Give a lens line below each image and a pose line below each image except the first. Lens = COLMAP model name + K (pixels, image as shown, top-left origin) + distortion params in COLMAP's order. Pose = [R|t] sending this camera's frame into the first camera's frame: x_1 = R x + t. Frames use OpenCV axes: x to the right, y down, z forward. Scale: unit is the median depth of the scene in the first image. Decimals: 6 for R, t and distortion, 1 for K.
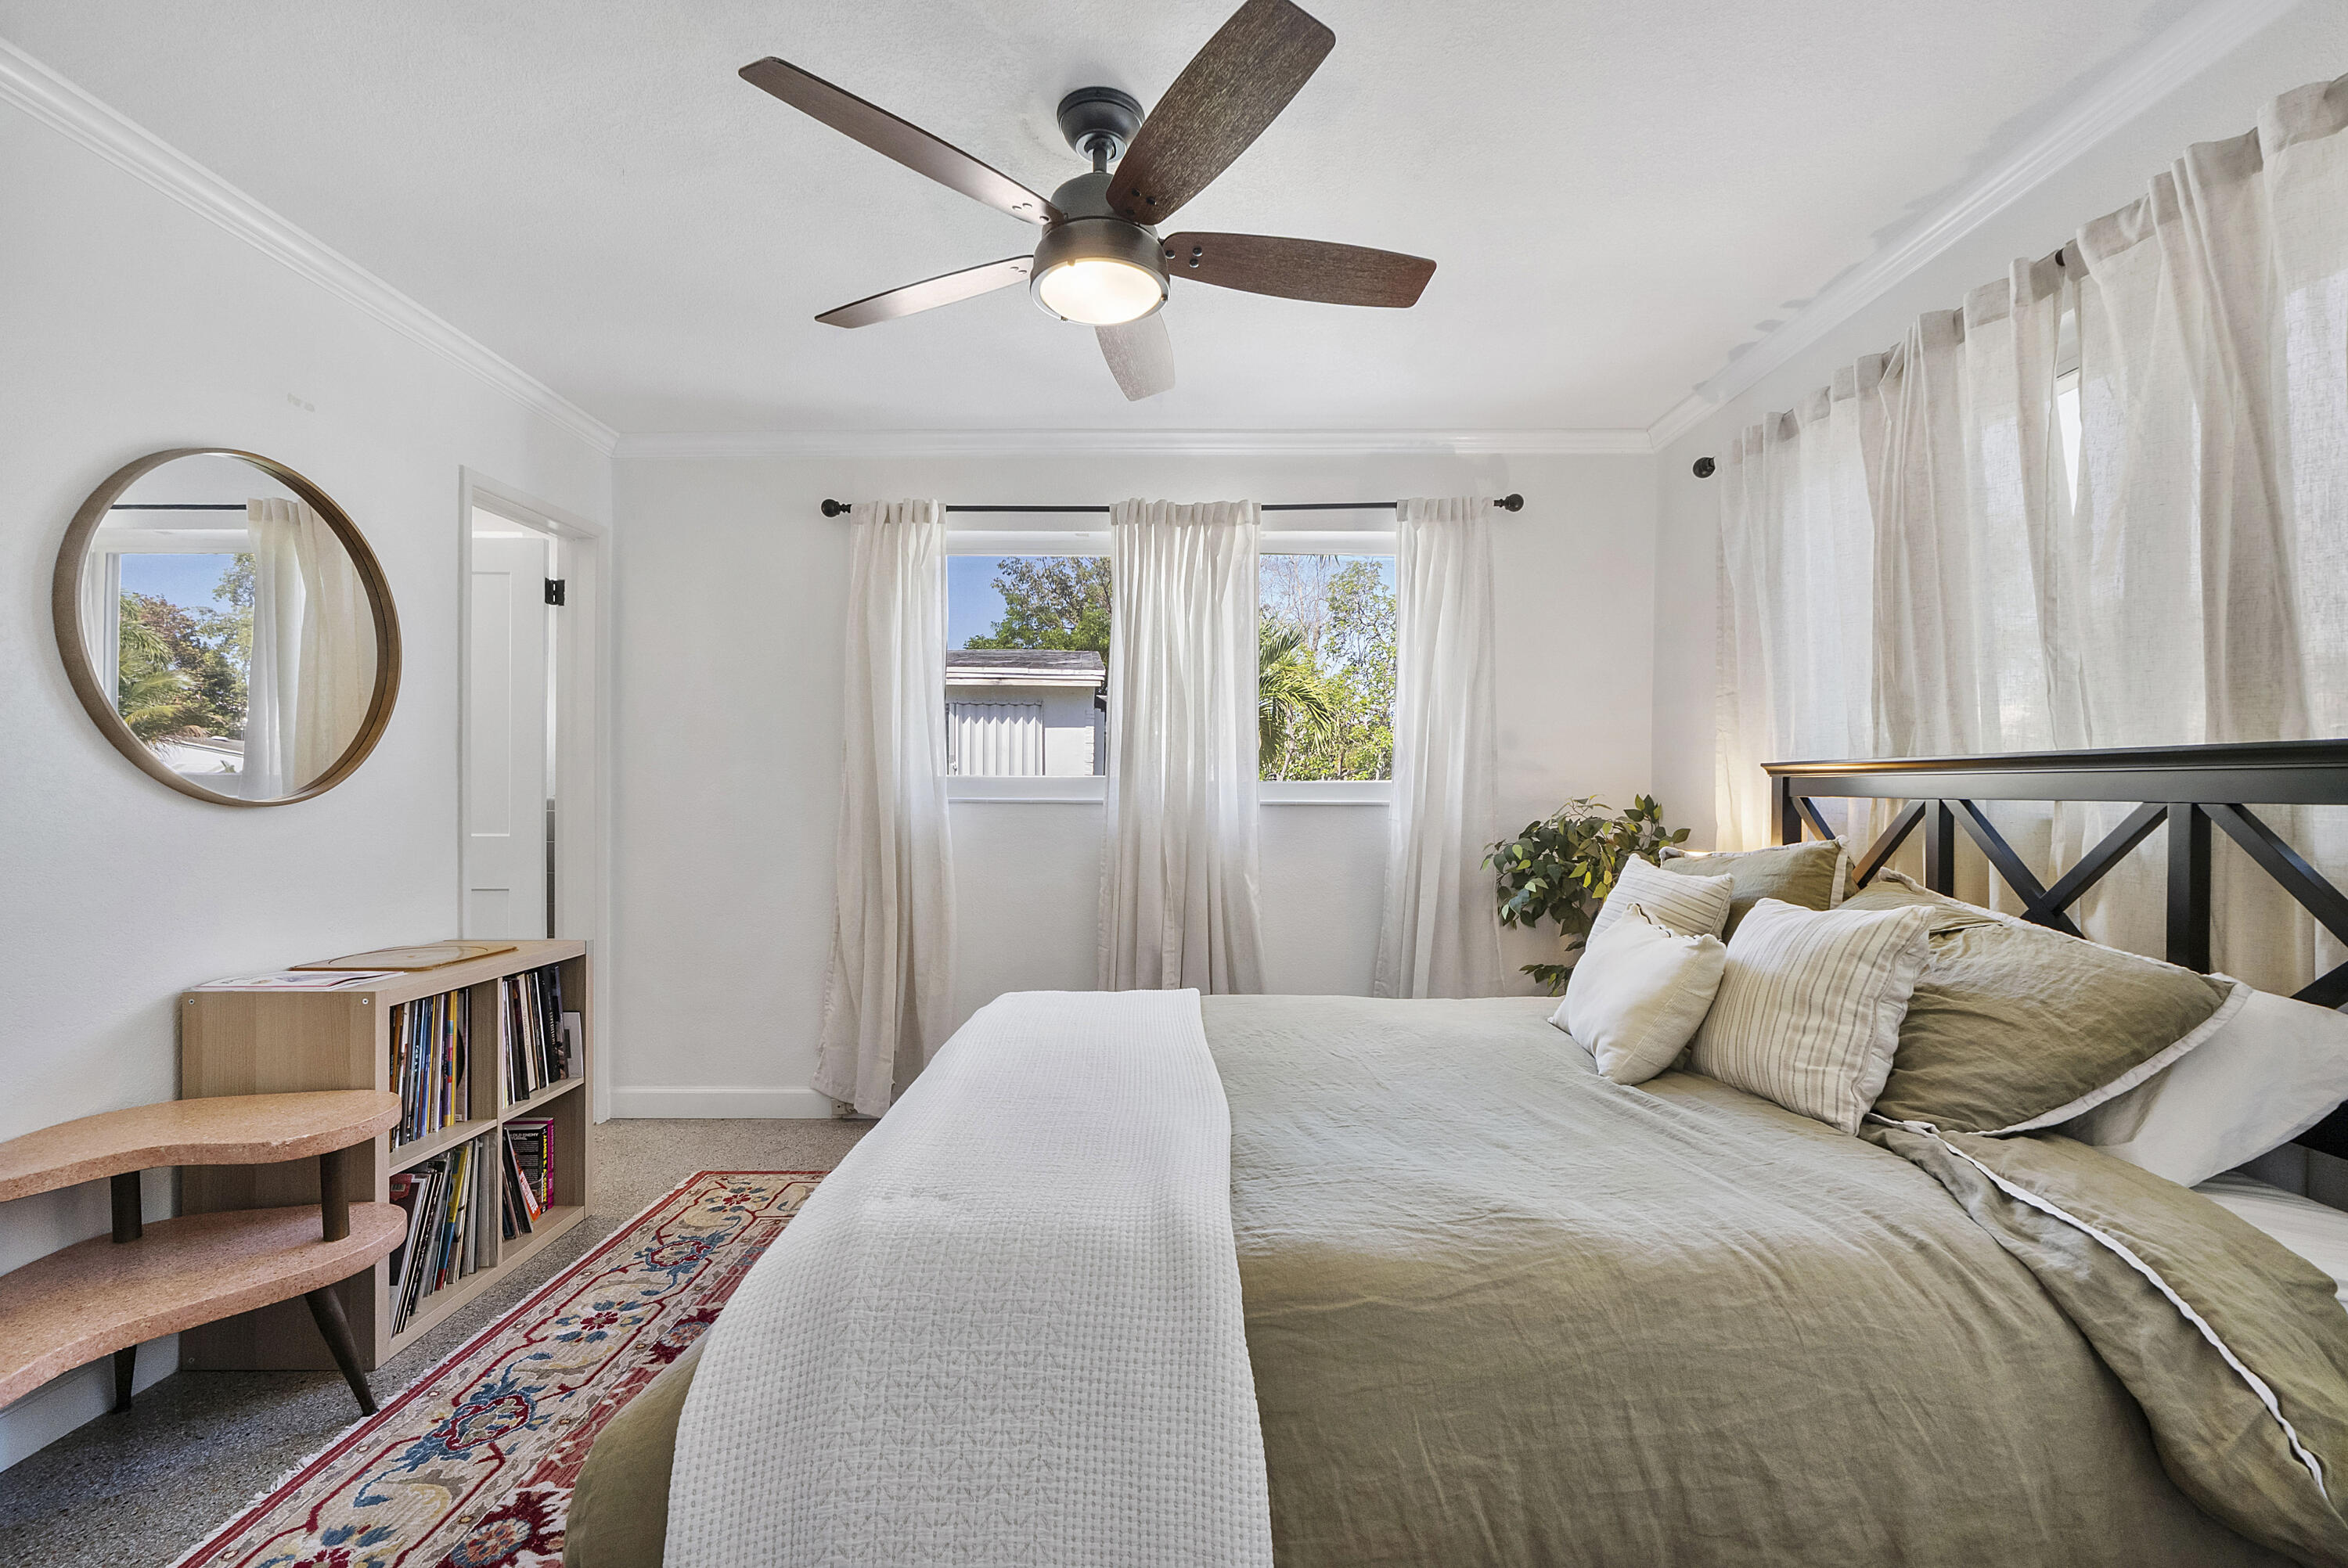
lens RADIAL K [[996.8, 0, 1165.0], [0, 996.8, 788.1], [0, 0, 1]] dist [-0.000666, -0.000349]
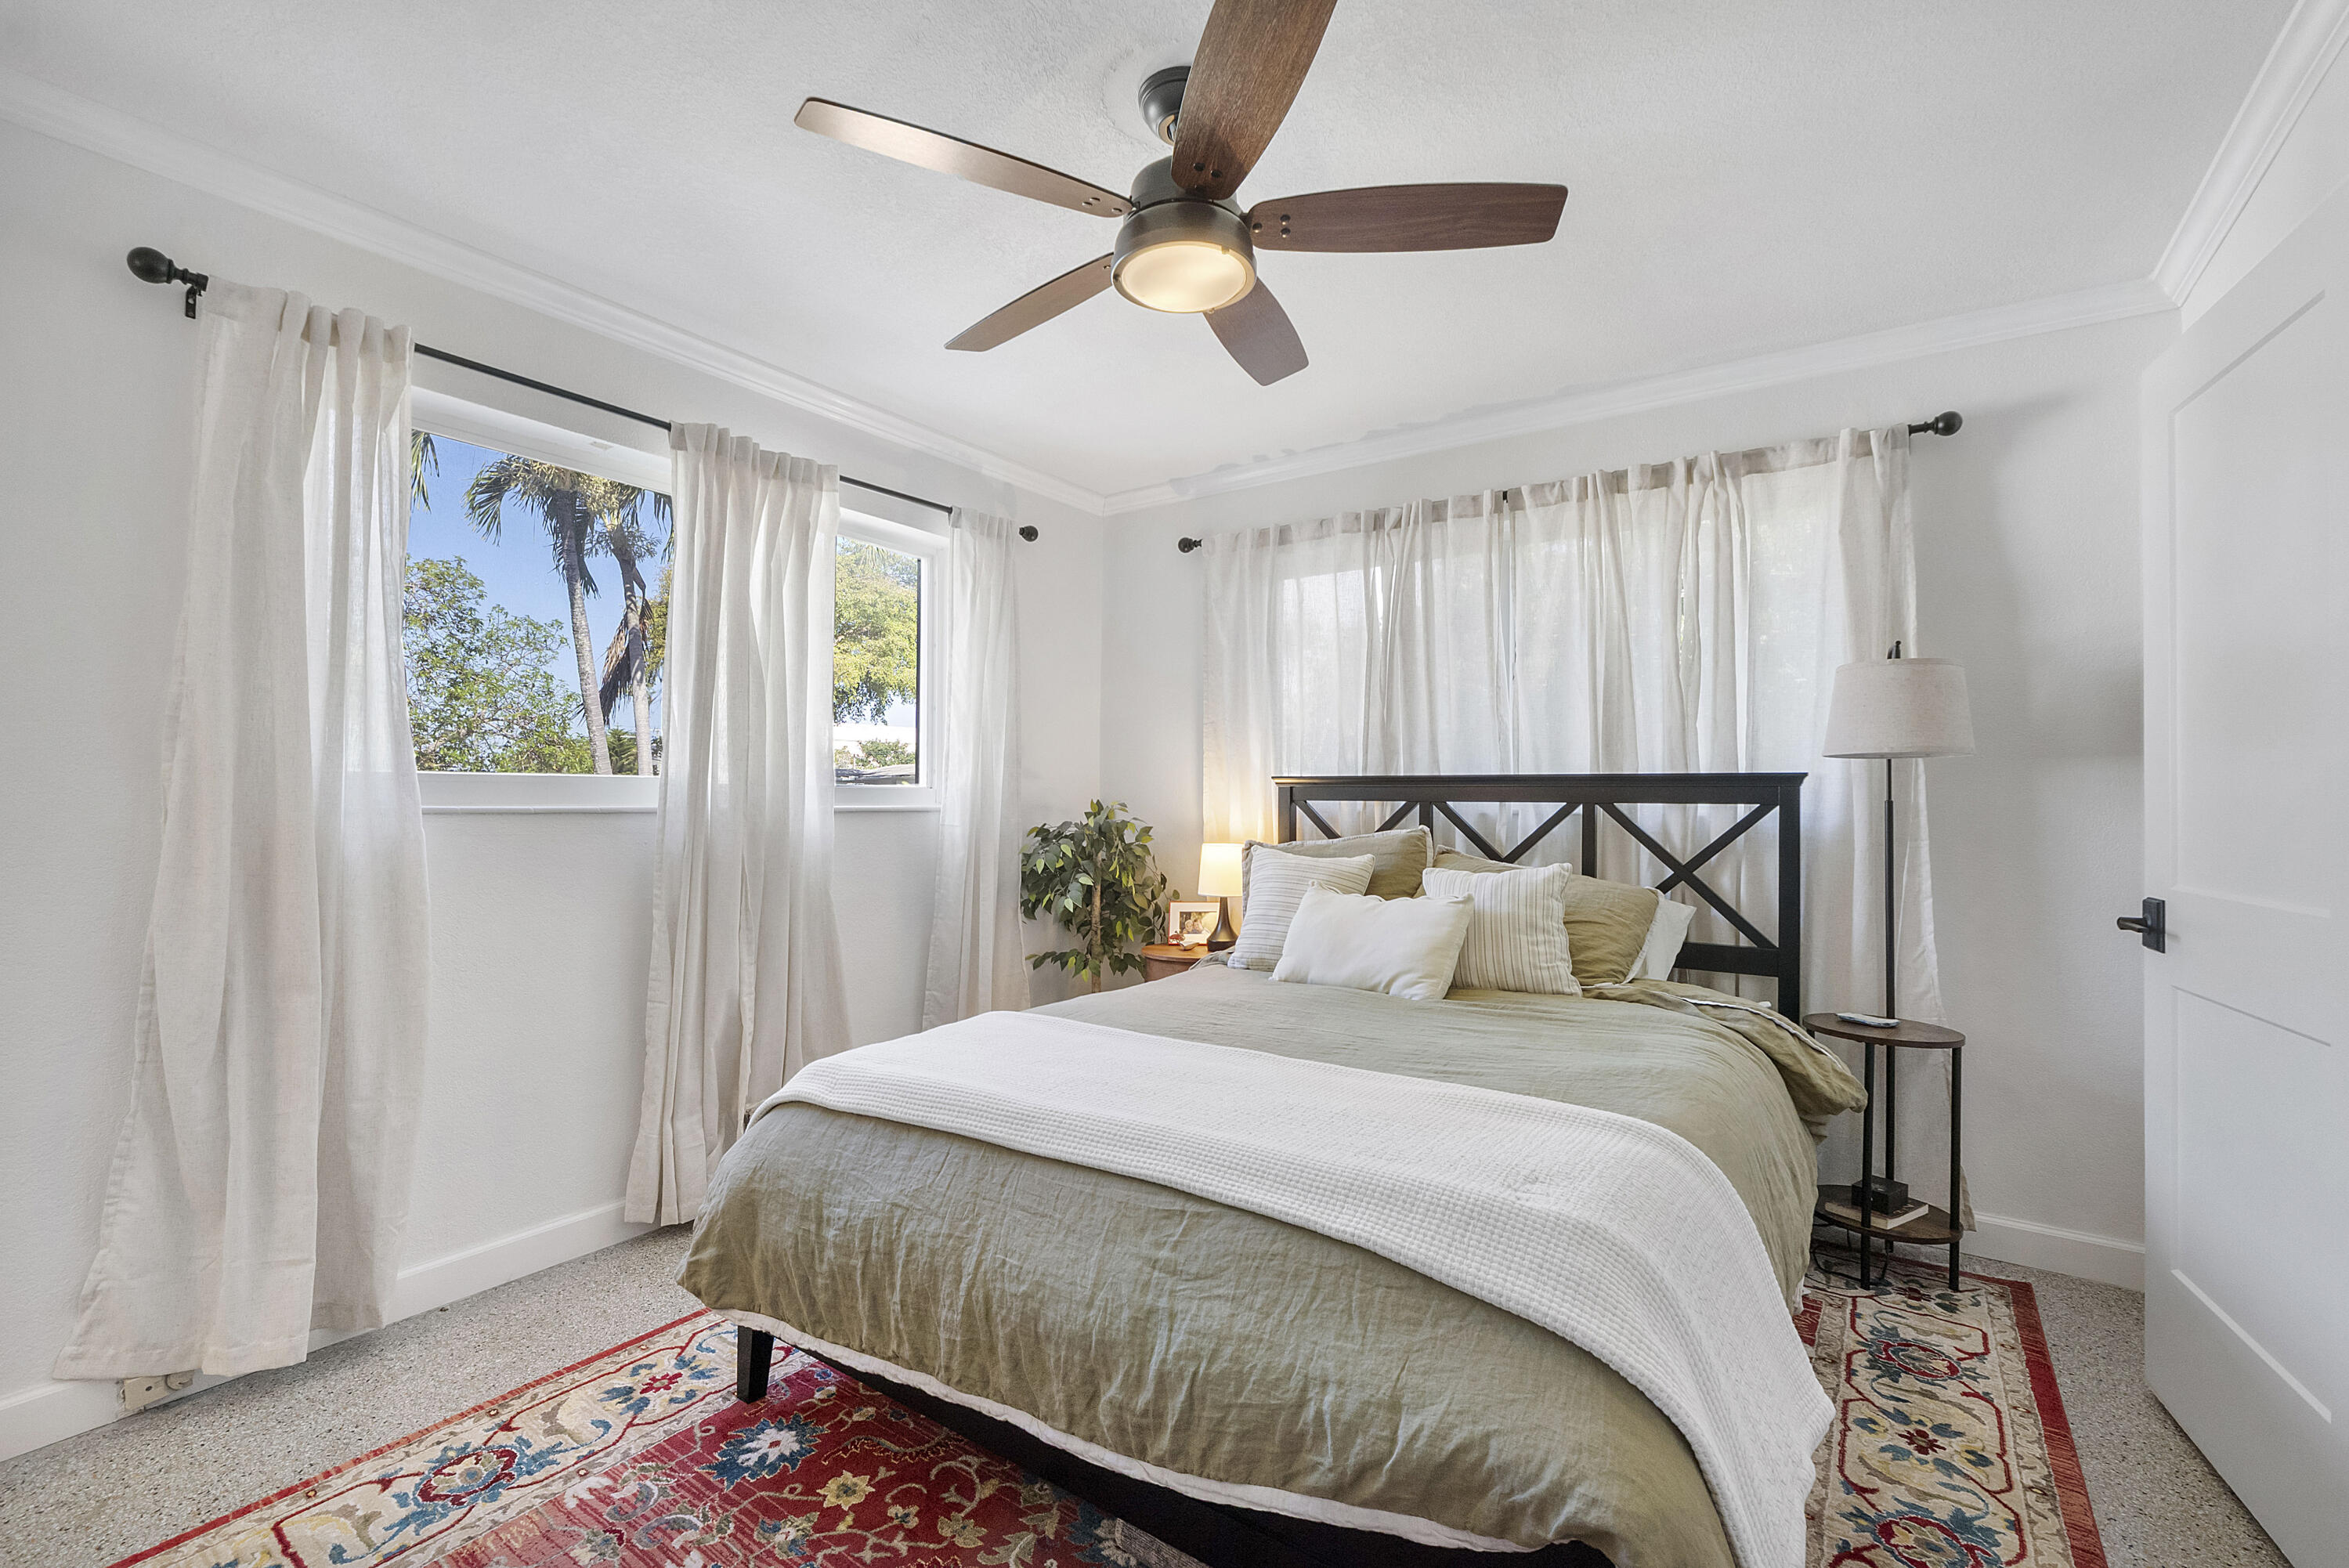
lens RADIAL K [[994.8, 0, 1164.4], [0, 994.8, 789.2], [0, 0, 1]] dist [-0.005313, -0.000344]
pose [[0.568345, 0.005543, 0.822772, -0.565310], [-0.002321, 0.999984, -0.005134, 0.000344], [-0.822787, 0.001008, 0.568348, 0.313184]]
